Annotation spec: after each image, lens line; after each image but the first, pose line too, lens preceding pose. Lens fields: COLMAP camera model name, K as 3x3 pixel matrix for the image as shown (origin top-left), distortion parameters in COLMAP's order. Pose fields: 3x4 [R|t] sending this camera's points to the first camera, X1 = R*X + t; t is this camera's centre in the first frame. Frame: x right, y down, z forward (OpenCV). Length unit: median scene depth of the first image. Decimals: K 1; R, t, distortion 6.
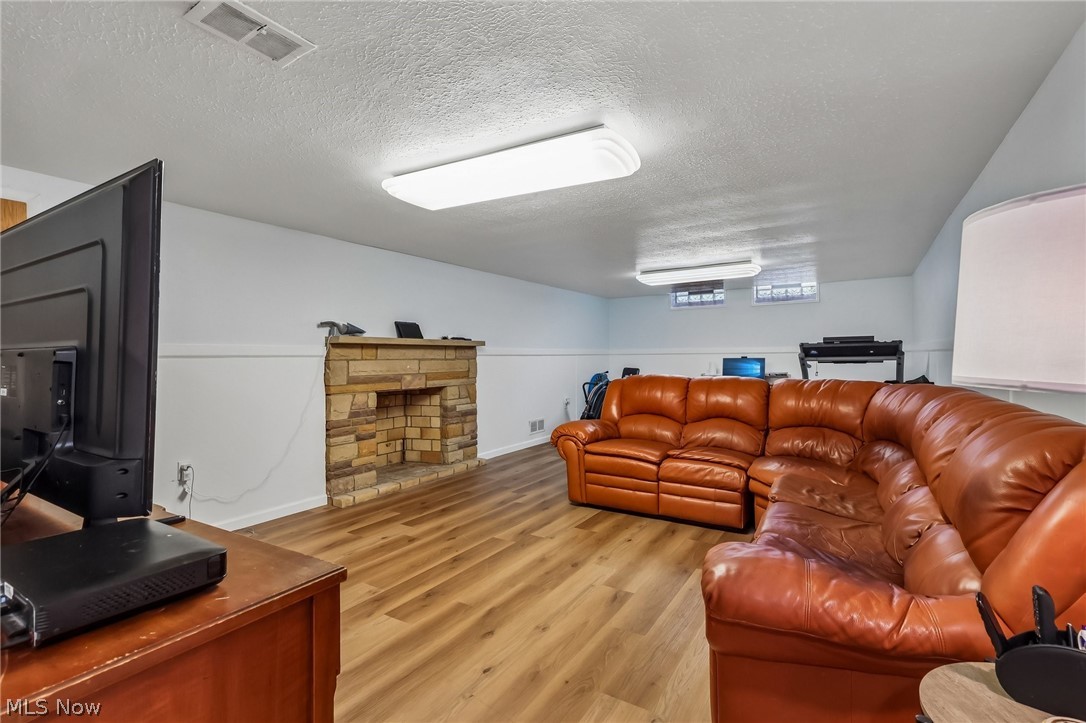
lens RADIAL K [[504.2, 0, 544.3], [0, 504.2, 359.3], [0, 0, 1]] dist [-0.002844, 0.001385]
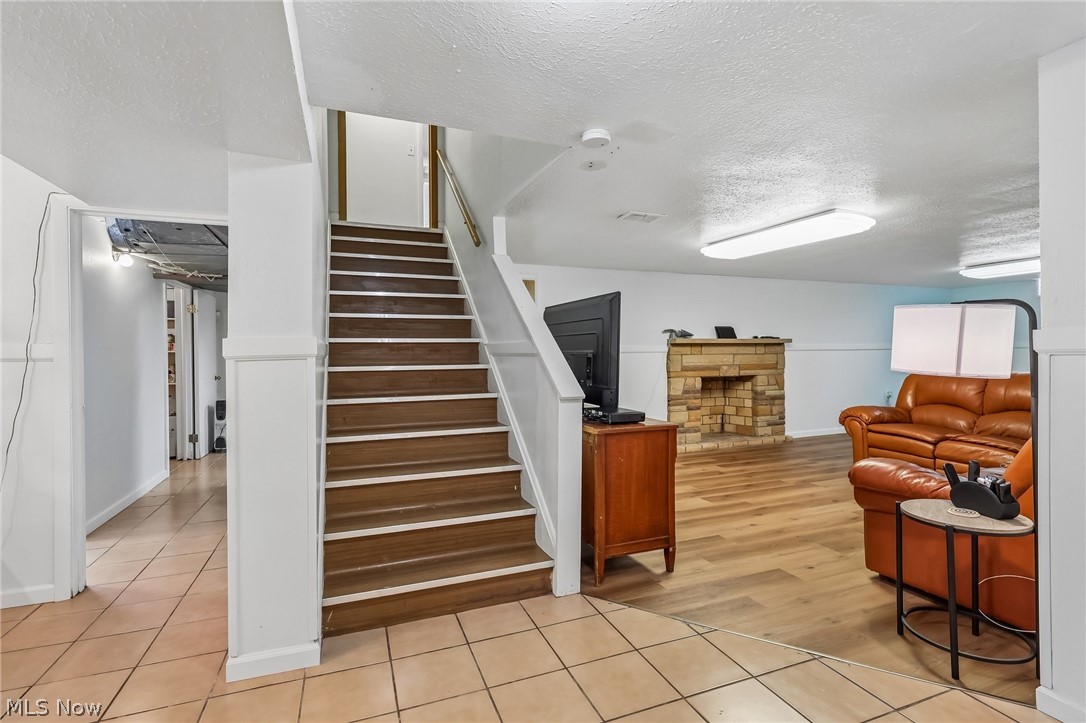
lens RADIAL K [[504.2, 0, 539.5], [0, 504.2, 354.5], [0, 0, 1]] dist [-0.002844, 0.001385]
pose [[0.795979, 0.003901, -0.605312, 0.170401], [0.000148, 0.999978, 0.006639, -0.008669], [0.605325, -0.005374, 0.795961, -0.422500]]
